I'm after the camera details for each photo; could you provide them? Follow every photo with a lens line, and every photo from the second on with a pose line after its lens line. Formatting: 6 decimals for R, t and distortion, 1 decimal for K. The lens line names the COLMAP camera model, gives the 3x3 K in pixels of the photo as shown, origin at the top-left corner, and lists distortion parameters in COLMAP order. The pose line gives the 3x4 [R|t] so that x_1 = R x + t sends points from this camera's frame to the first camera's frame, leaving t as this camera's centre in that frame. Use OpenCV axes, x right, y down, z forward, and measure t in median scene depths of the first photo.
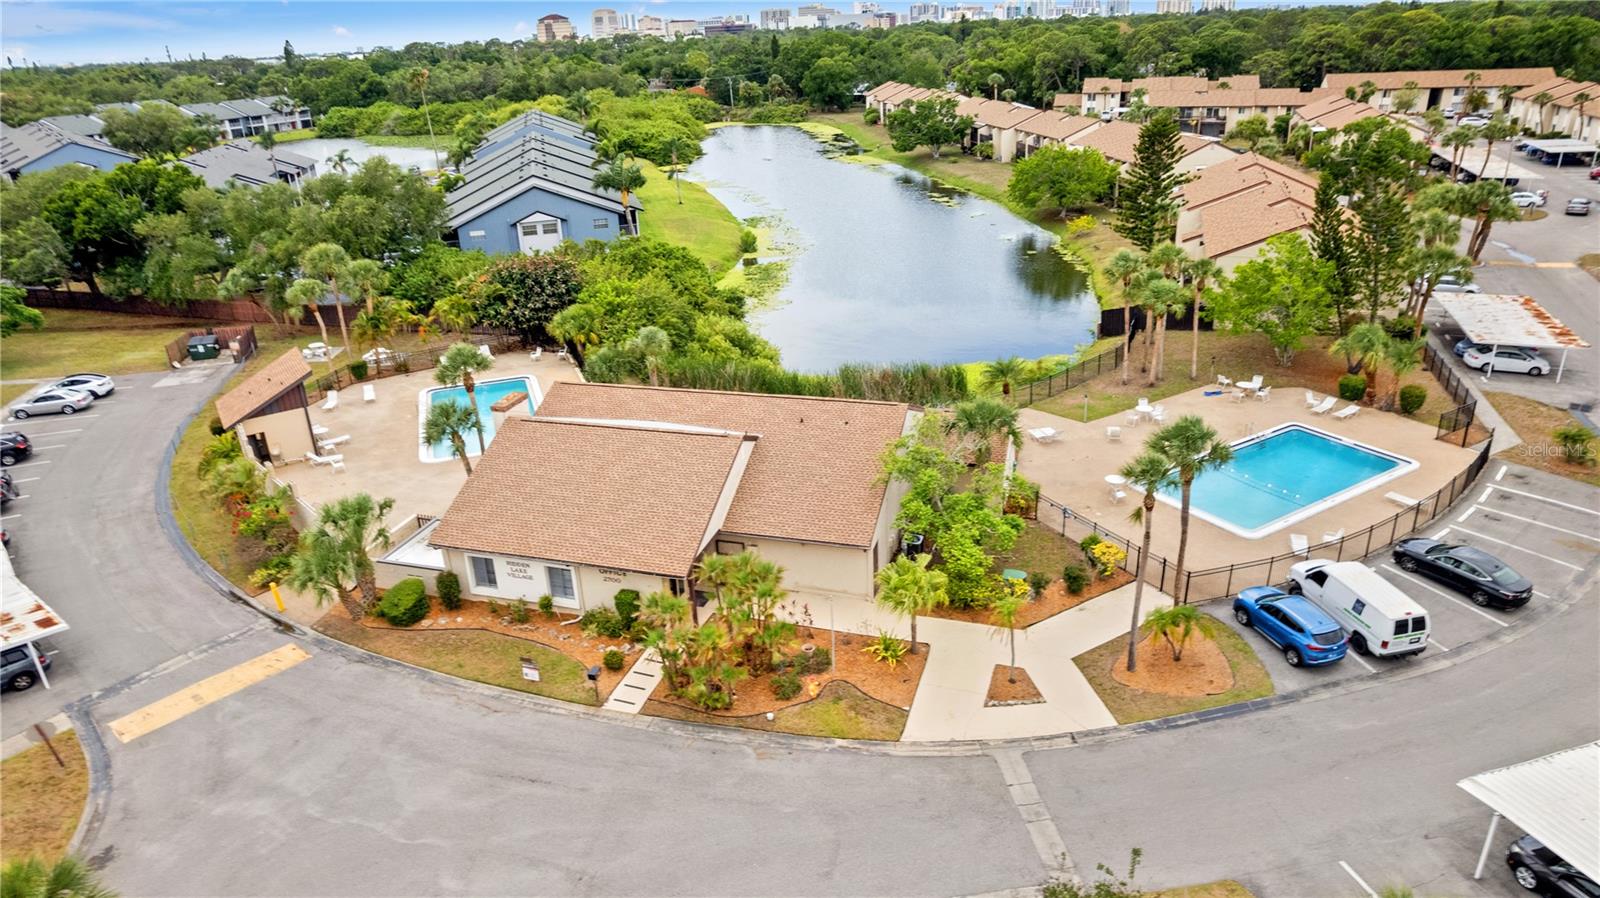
lens RADIAL K [[1092.7, 0, 800.0], [0, 1092.7, 449.0], [0, 0, 1]] dist [-0.072649, 0.060880]
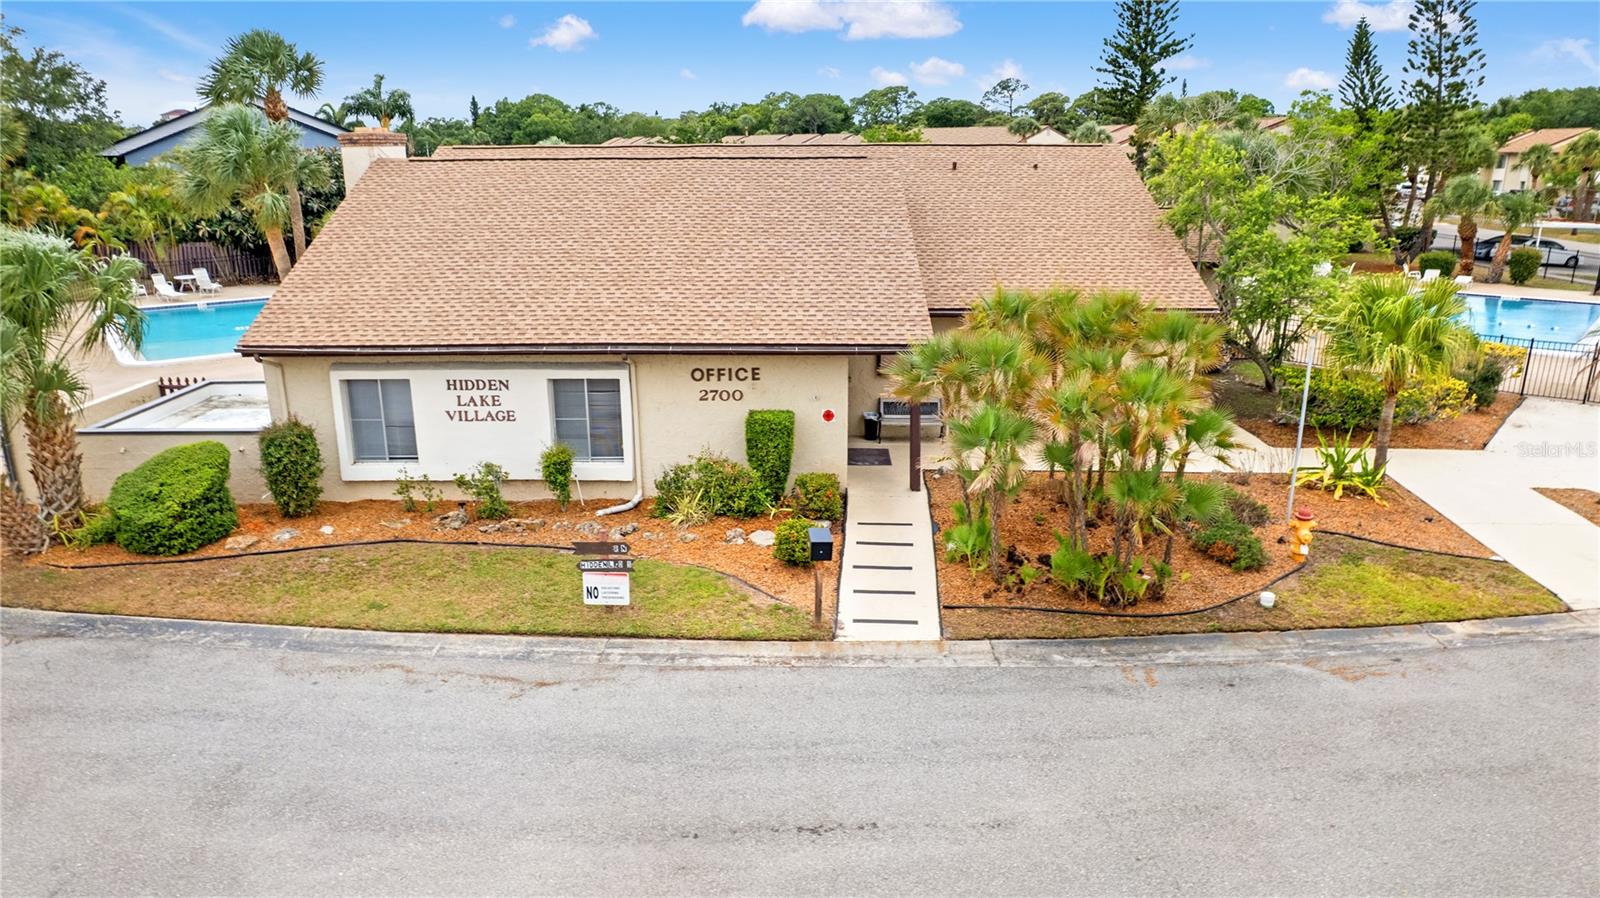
lens RADIAL K [[1092.7, 0, 800.0], [0, 1092.7, 449.0], [0, 0, 1]] dist [-0.072649, 0.060880]
pose [[0.949776, -0.042828, 0.309986, -0.283489], [0.084895, 0.988705, -0.123513, 0.201252], [-0.301195, 0.143626, 0.942684, 0.592711]]
